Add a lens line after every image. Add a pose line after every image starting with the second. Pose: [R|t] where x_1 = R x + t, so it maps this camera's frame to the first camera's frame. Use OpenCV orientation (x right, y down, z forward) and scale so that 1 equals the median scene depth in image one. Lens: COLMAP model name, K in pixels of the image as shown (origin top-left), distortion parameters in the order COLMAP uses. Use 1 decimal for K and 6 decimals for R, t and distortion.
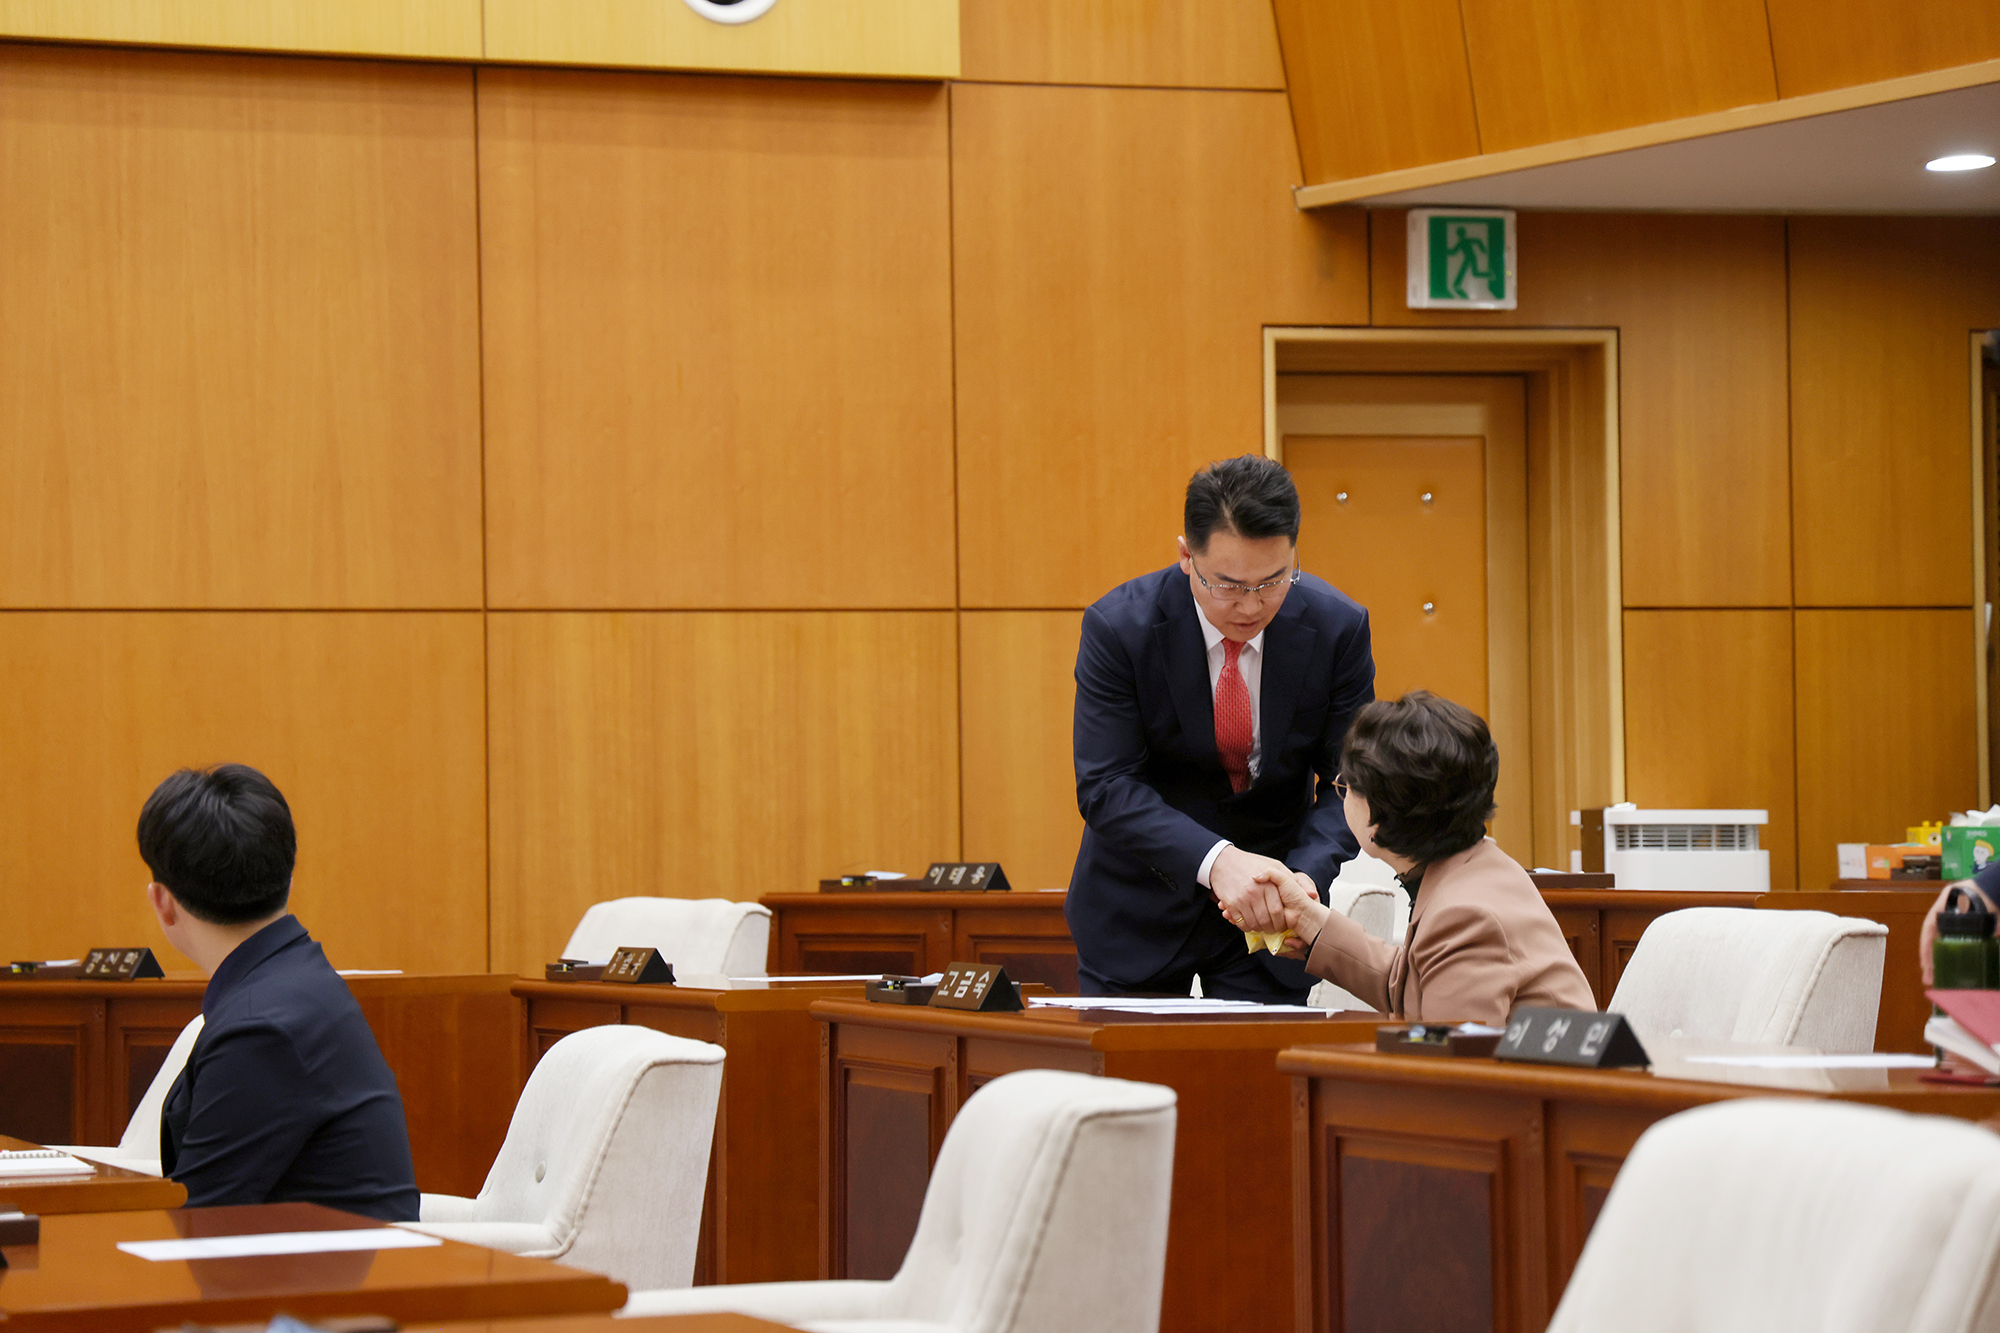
lens RADIAL K [[5756.0, 0, 1000.0], [0, 5756.0, 666.5], [0, 0, 1]] dist [0.837390, -1.368497]
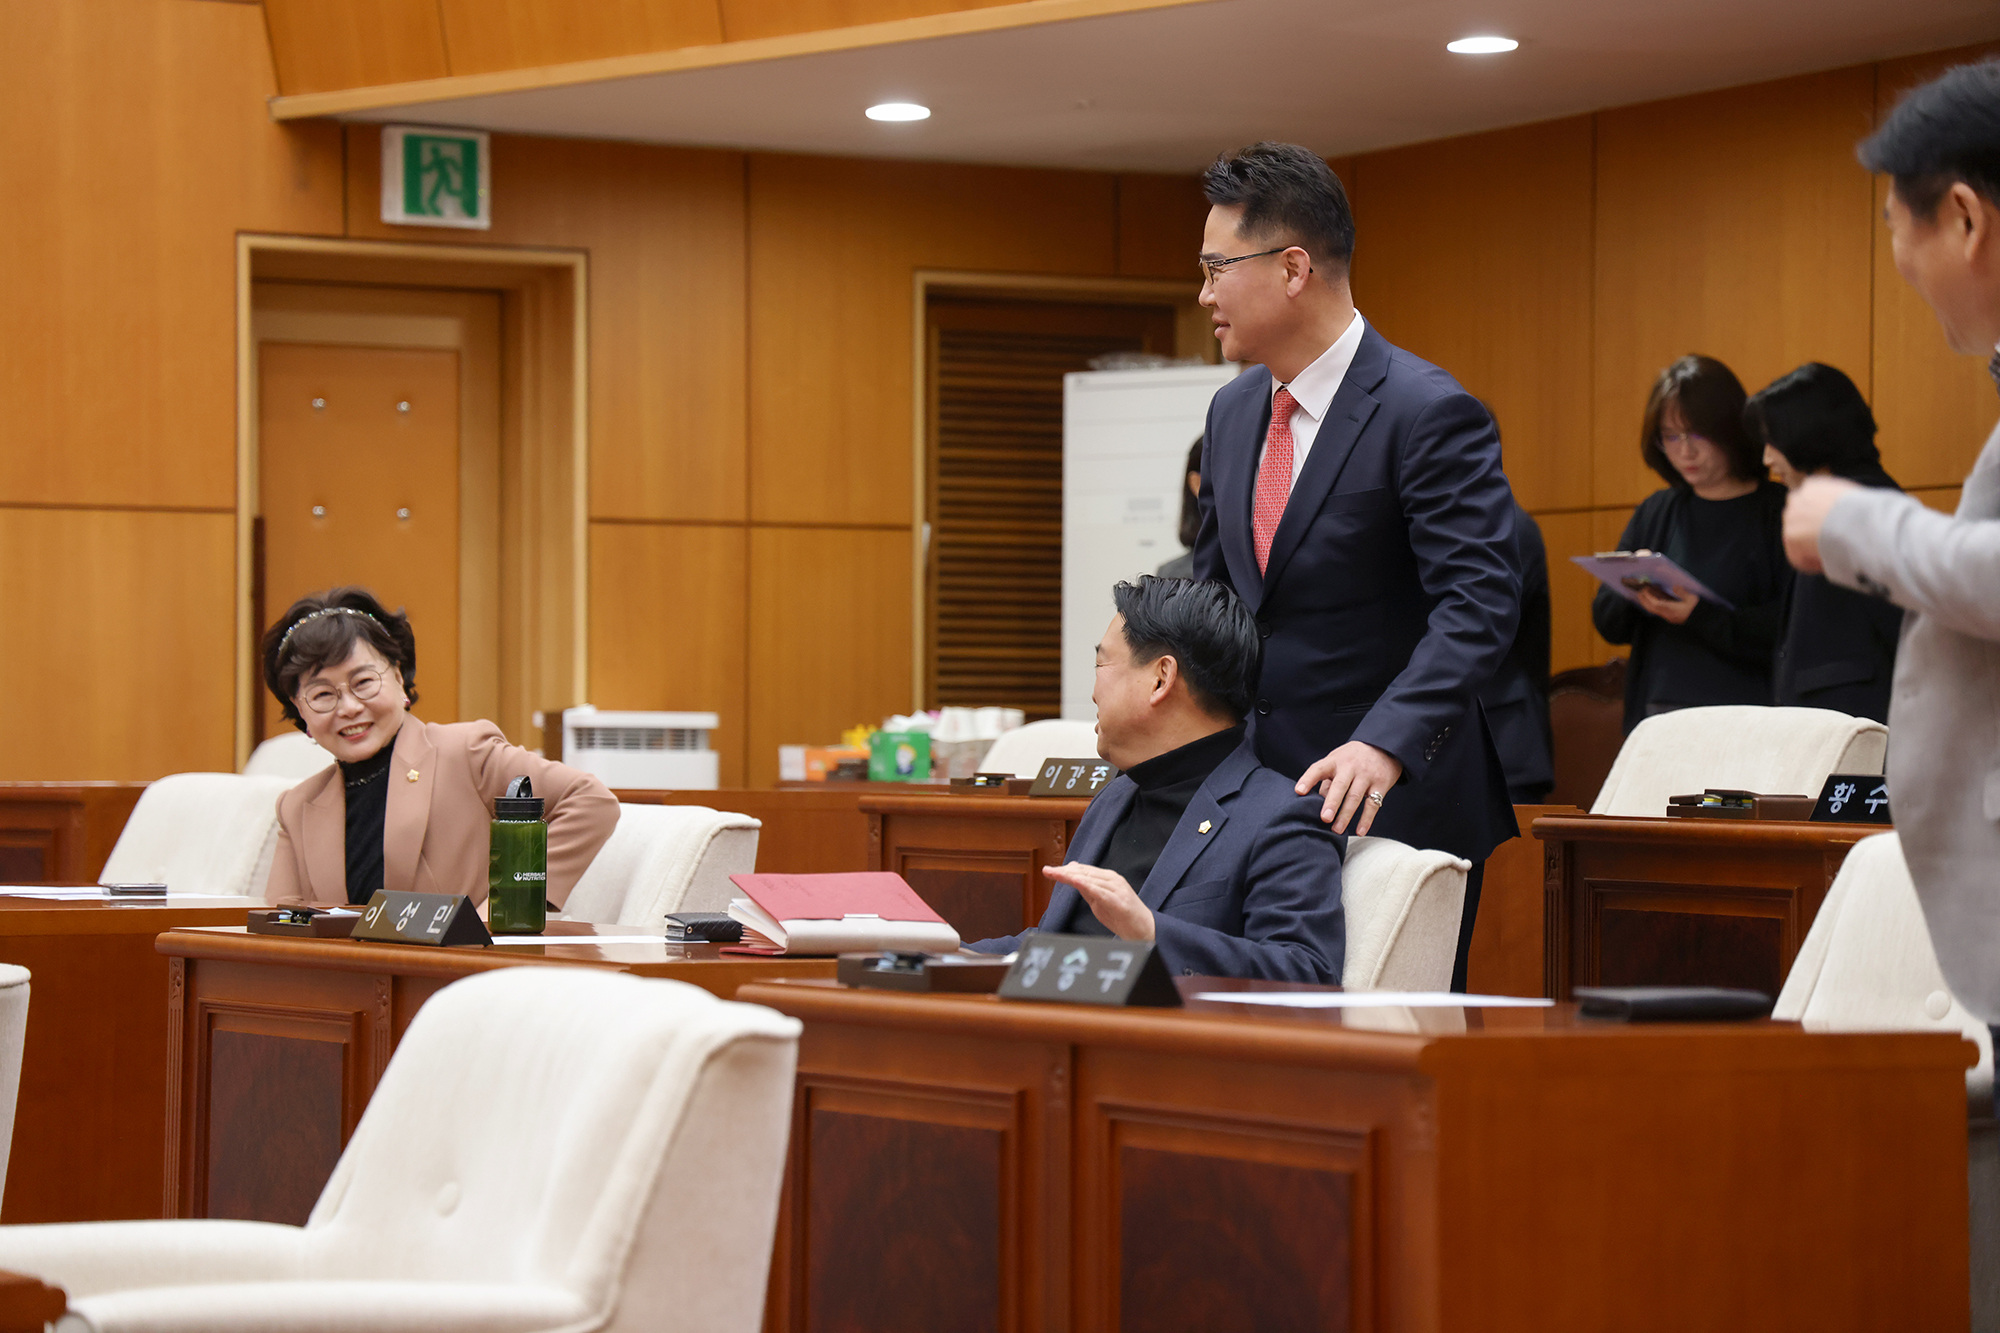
lens RADIAL K [[5756.0, 0, 1000.0], [0, 5756.0, 666.5], [0, 0, 1]] dist [0.837390, -1.368497]
pose [[0.986861, 0.019140, 0.160434, 0.013913], [-0.021828, 0.999649, 0.015006, -0.000920], [-0.160091, -0.018311, 0.986932, -0.041603]]
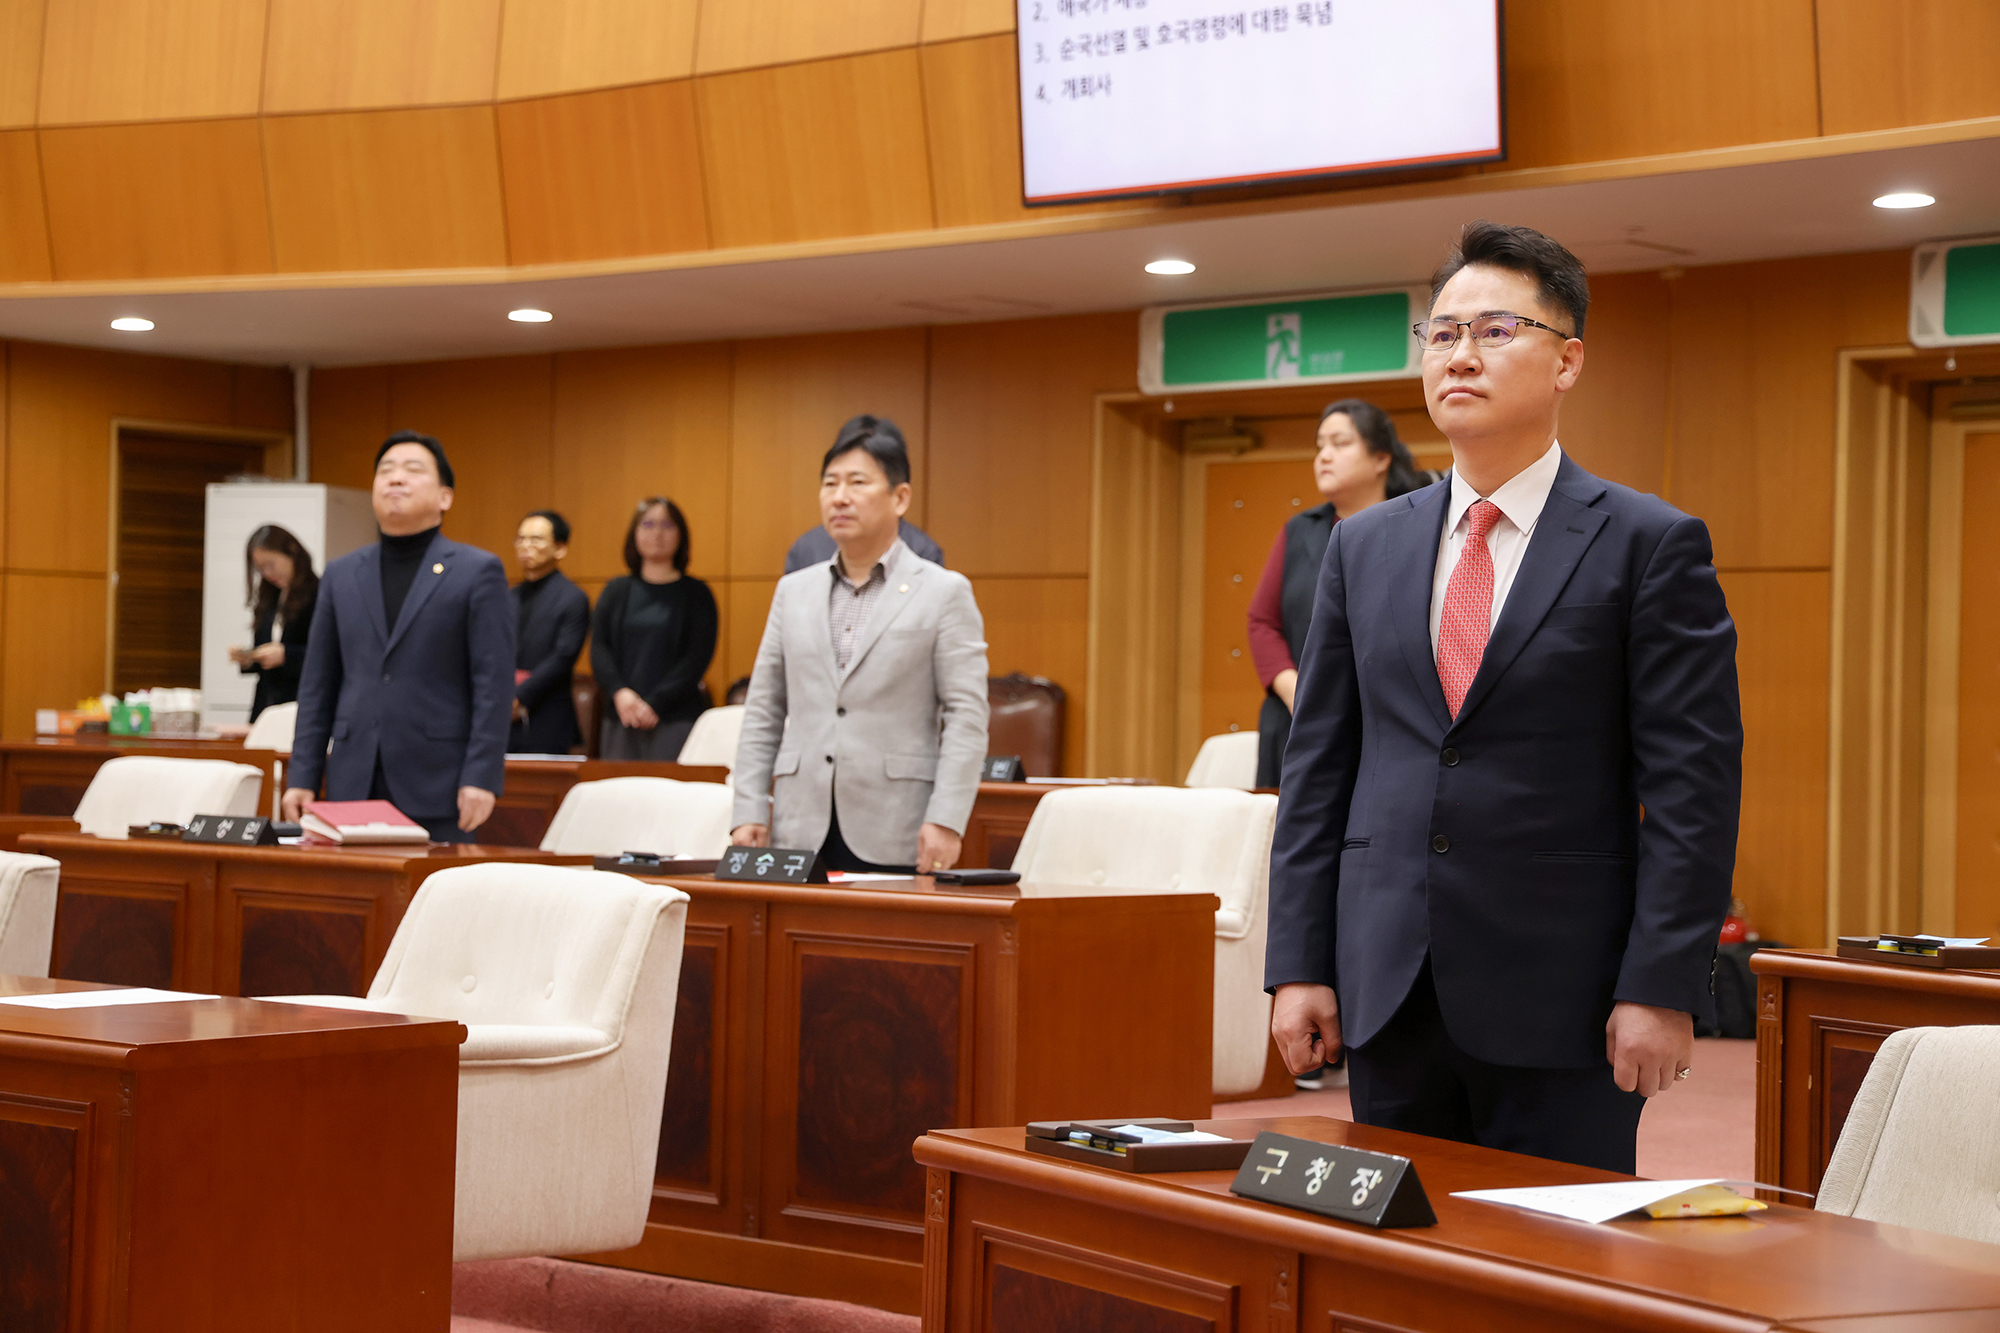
lens RADIAL K [[3647.5, 0, 1000.0], [0, 3647.5, 666.5], [0, 0, 1]] dist [0.293258, -0.002678]
pose [[0.883467, 0.037152, 0.467018, -0.118270], [-0.047219, 0.998836, 0.009867, -0.006903], [-0.466108, -0.030769, 0.884193, -0.096081]]
